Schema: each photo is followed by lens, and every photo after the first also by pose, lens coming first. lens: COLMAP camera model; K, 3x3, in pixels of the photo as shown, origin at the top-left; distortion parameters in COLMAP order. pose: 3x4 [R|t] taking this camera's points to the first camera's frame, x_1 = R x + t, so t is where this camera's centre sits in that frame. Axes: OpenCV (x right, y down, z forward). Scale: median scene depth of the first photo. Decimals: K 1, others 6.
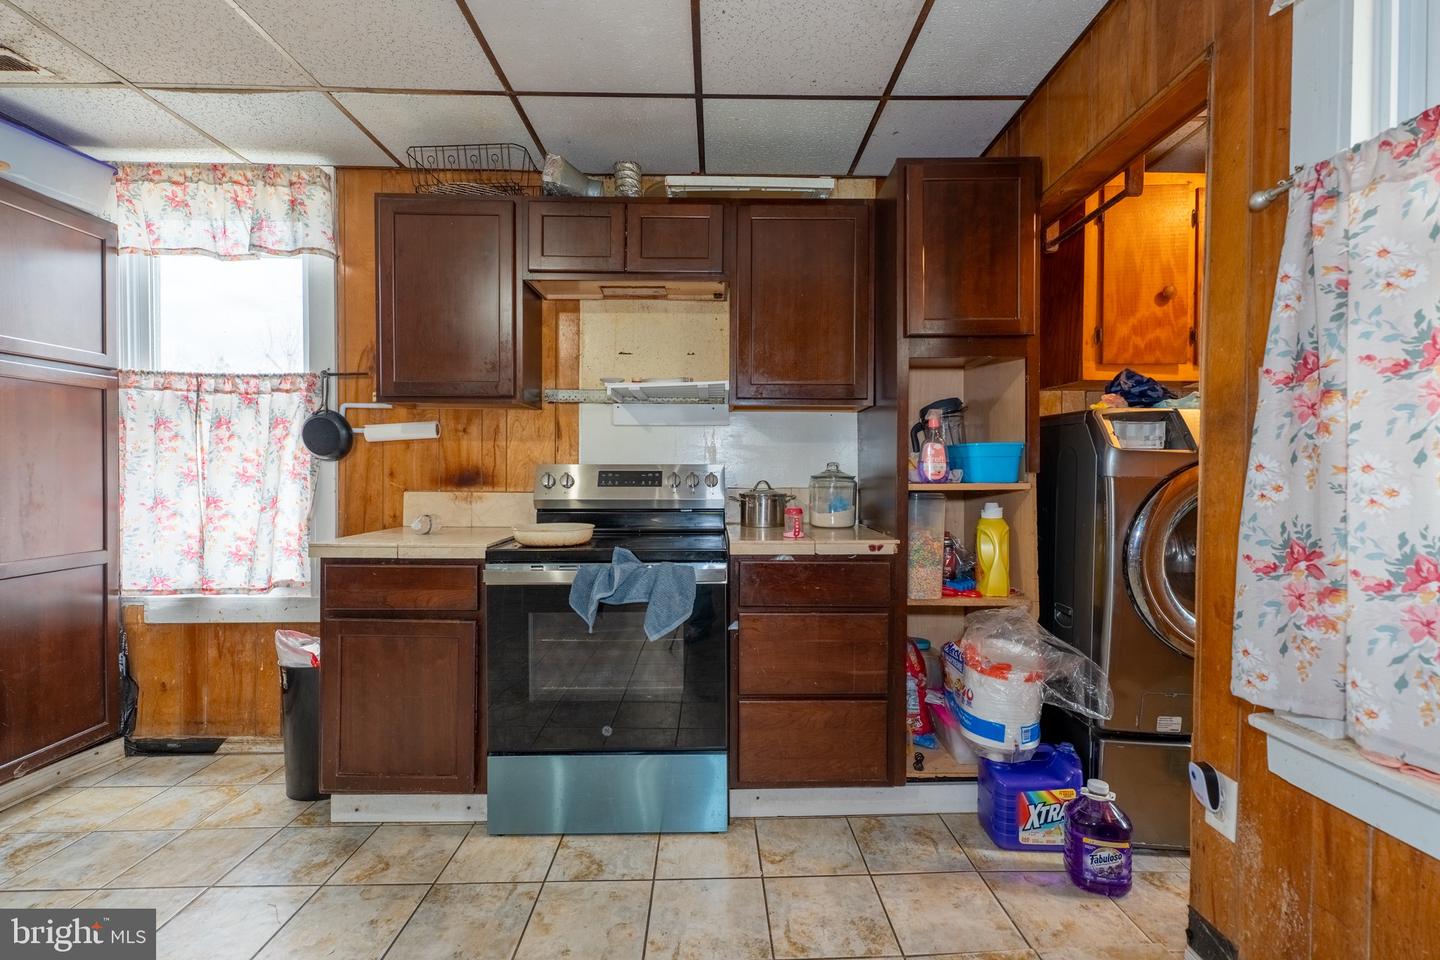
lens RADIAL K [[636.4, 0, 722.1], [0, 636.4, 480.5], [0, 0, 1]] dist [0.003741, -0.002254]
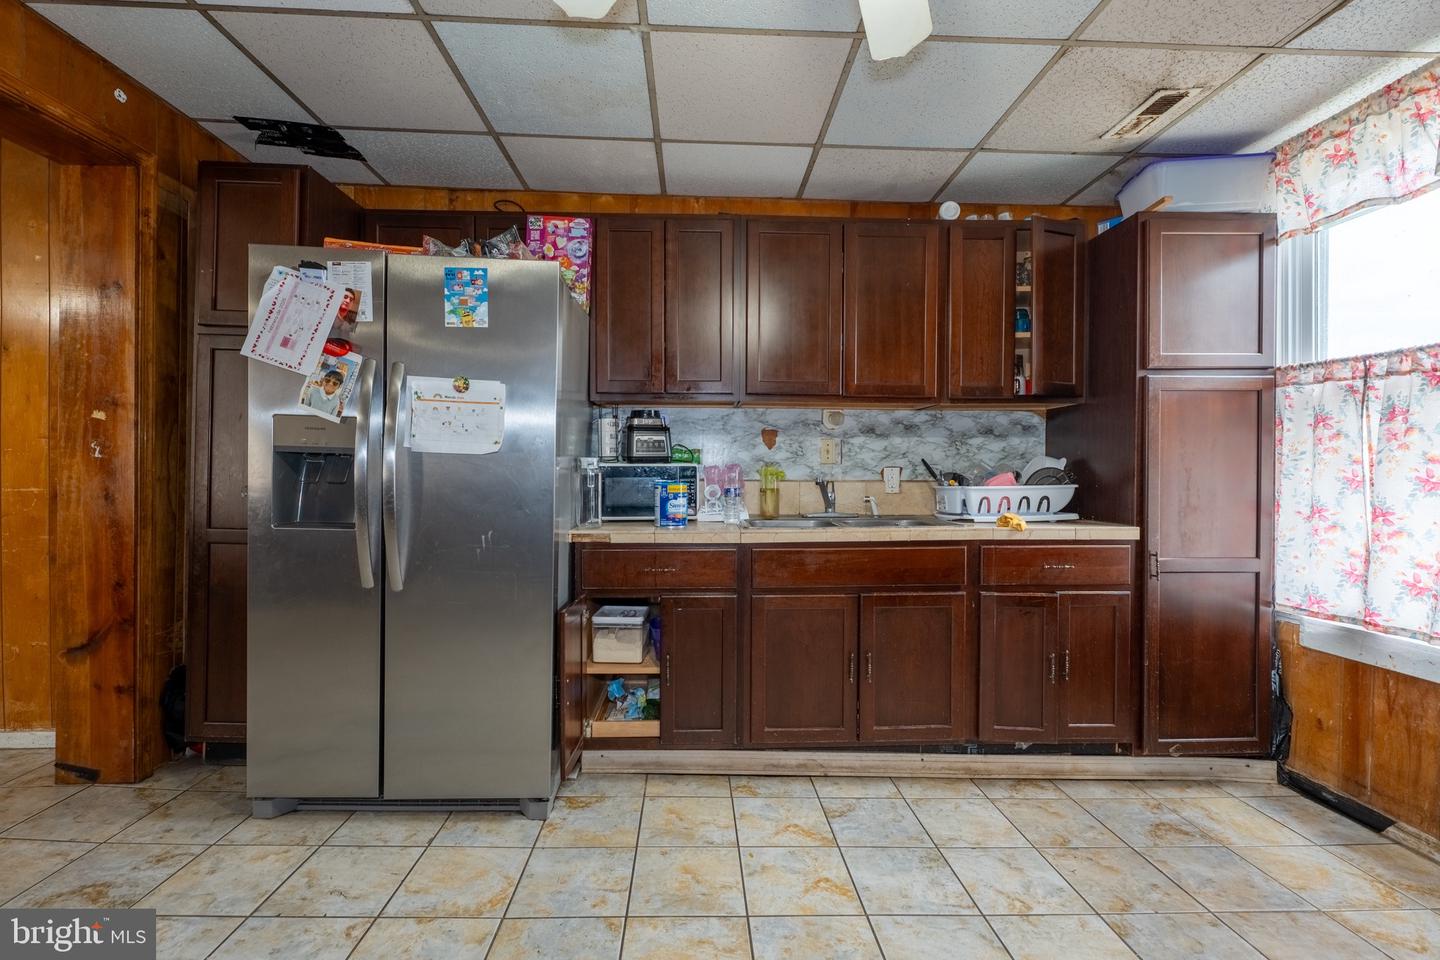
lens RADIAL K [[636.4, 0, 716.4], [0, 636.4, 479.0], [0, 0, 1]] dist [0.003741, -0.002254]
pose [[0.025547, 0.002378, -0.999671, -0.030681], [-0.018407, 0.999829, 0.001908, 0.003354], [0.999504, 0.018352, 0.025587, 0.156212]]
